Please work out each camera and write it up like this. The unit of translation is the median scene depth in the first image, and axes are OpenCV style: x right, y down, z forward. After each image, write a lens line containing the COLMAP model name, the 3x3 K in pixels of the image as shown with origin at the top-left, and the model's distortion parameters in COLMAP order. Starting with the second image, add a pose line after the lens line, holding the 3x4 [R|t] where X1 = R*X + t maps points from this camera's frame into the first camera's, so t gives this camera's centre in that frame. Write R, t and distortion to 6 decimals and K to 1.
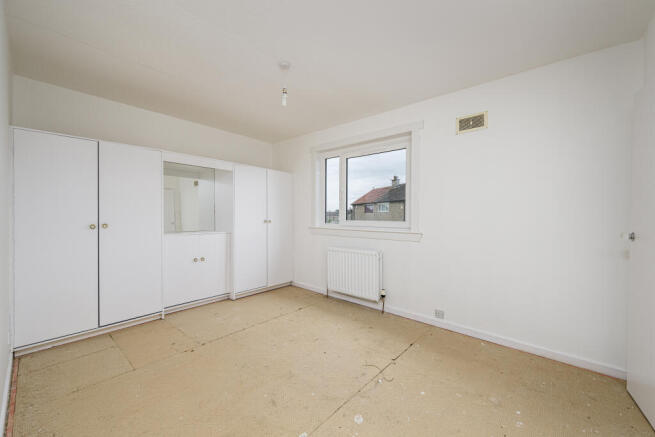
lens RADIAL K [[261.5, 0, 327.9], [0, 261.5, 216.3], [0, 0, 1]] dist [0.003348, 0.000048]
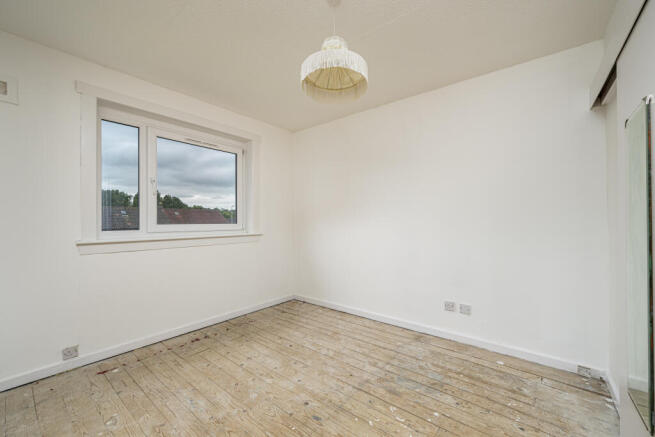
lens RADIAL K [[261.5, 0, 327.7], [0, 261.5, 218.8], [0, 0, 1]] dist [0.003348, 0.000048]
pose [[-0.029457, -0.002644, 0.999563, -0.673724], [0.005518, 0.999981, 0.002807, 0.000225], [-0.999551, 0.005598, -0.029442, 0.596840]]
